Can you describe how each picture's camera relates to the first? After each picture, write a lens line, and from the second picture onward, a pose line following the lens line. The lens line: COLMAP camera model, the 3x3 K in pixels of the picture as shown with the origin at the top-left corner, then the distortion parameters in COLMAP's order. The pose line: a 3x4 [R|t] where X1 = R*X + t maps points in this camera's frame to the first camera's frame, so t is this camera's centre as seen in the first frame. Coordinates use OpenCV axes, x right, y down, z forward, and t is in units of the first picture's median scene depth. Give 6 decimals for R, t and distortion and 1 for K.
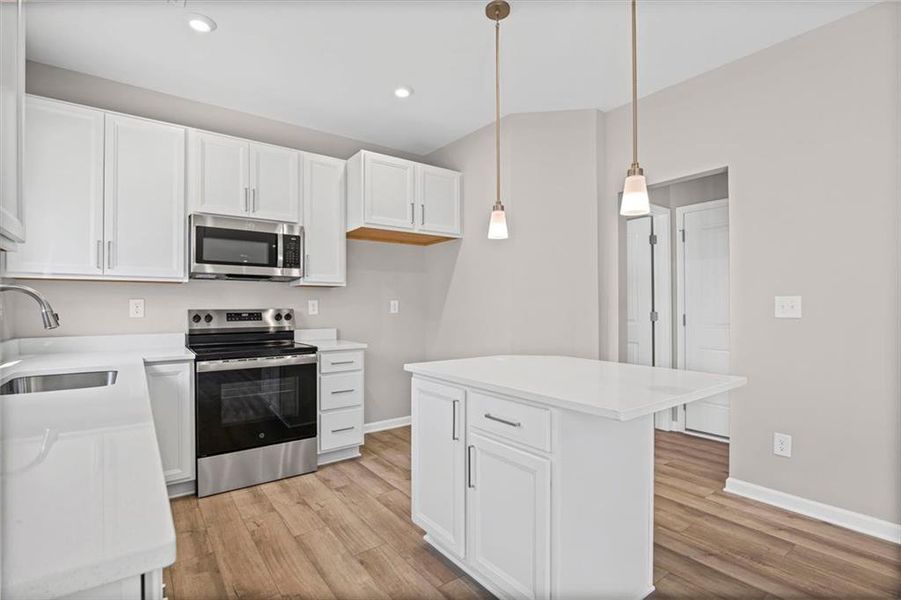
lens RADIAL K [[435.3, 0, 450.1], [0, 435.3, 304.0], [0, 0, 1]] dist [0.000388, 0.000056]
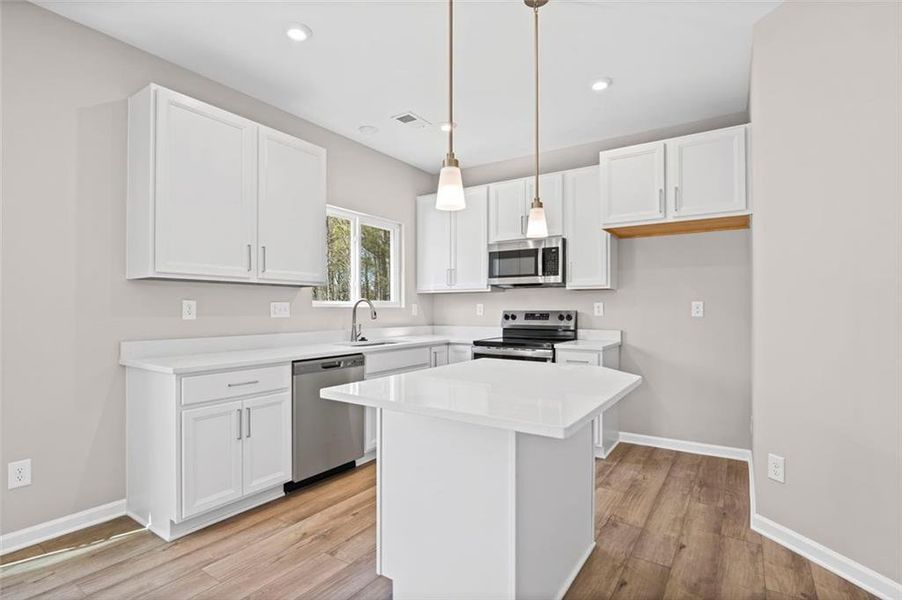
lens RADIAL K [[440.8, 0, 448.0], [0, 440.8, 305.3], [0, 0, 1]] dist [-0.002484, -0.000382]
pose [[0.337709, -0.005722, -0.941233, 0.660282], [0.006926, 0.999970, -0.003594, -0.000646], [0.941225, -0.005305, 0.337738, 0.343549]]
